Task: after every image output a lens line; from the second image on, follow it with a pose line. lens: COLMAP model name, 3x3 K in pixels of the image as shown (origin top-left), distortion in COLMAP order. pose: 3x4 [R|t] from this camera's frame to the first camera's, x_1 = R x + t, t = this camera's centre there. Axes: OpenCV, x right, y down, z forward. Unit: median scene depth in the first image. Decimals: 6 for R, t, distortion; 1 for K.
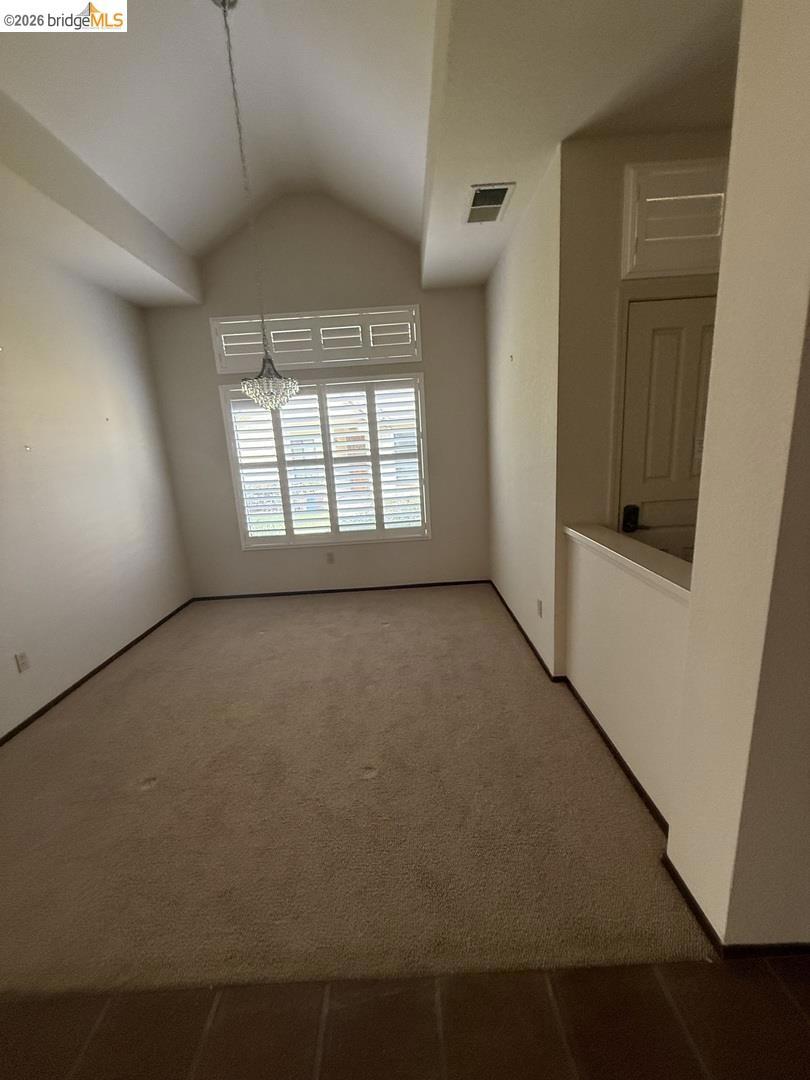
lens RADIAL K [[429.9, 0, 405.4], [0, 429.9, 536.1], [0, 0, 1]] dist [-0.000364, 0.000173]
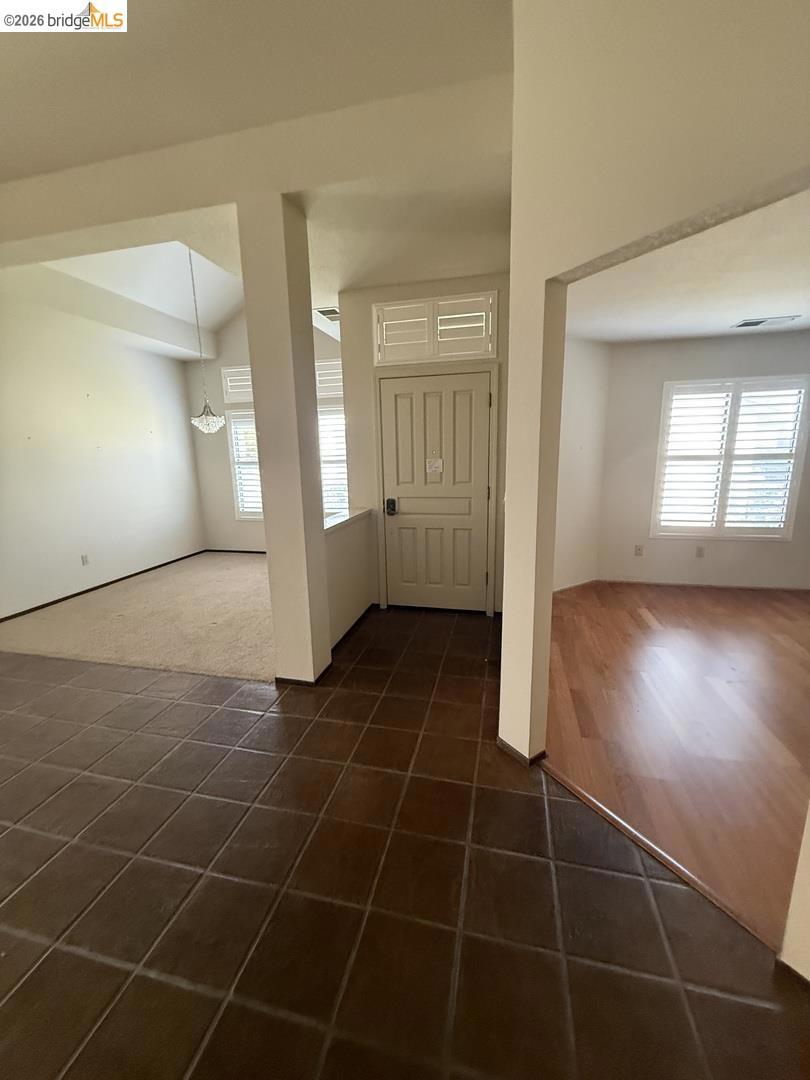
lens RADIAL K [[429.9, 0, 405.8], [0, 429.9, 537.2], [0, 0, 1]] dist [-0.000364, 0.000173]
pose [[0.971415, 0.087024, -0.220863, 0.680738], [-0.087921, 0.996111, 0.005784, 0.041987], [0.220507, 0.013800, 0.975288, -0.414519]]
